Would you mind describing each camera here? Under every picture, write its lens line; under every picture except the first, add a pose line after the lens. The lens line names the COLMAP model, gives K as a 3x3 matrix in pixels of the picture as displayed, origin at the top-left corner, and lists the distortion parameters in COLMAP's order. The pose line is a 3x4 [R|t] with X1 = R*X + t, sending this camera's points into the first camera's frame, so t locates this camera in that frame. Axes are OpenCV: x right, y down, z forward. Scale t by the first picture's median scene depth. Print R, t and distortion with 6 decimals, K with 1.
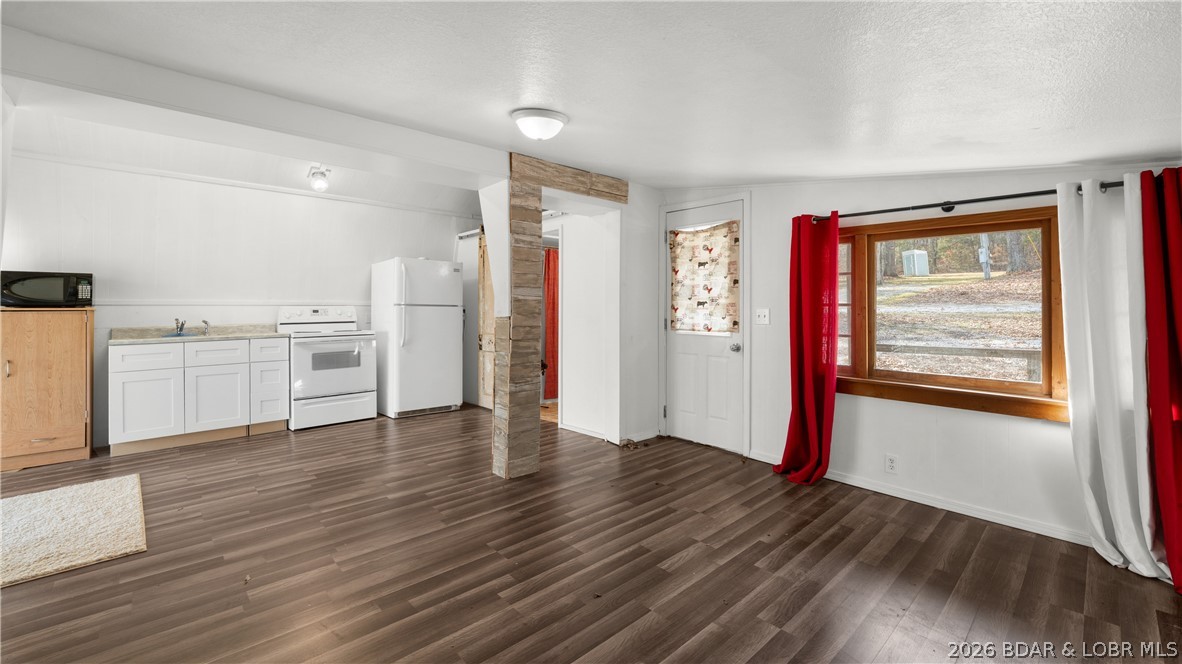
lens RADIAL K [[485.5, 0, 549.6], [0, 485.5, 307.1], [0, 0, 1]] dist [0.000950, 0.000200]
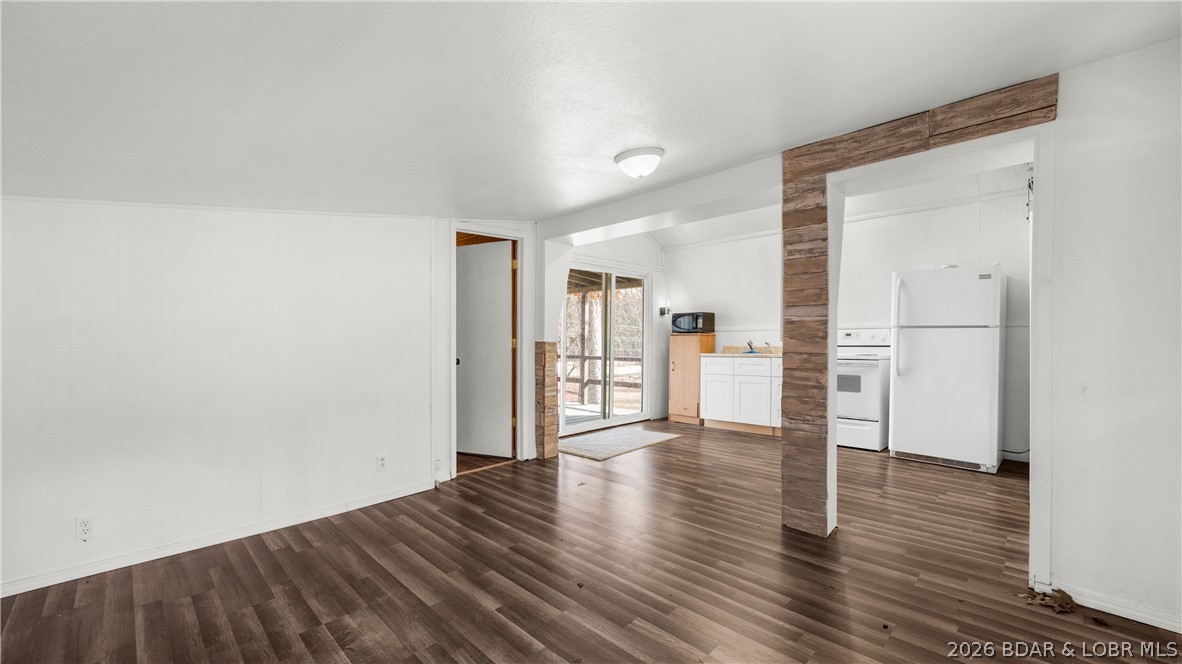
lens RADIAL K [[485.5, 0, 587.9], [0, 485.5, 338.2], [0, 0, 1]] dist [0.000950, 0.000200]
pose [[0.064513, 0.004014, -0.997909, 0.746686], [0.013935, 0.999891, 0.004923, 0.004927], [0.997820, -0.014223, 0.064450, 0.574593]]
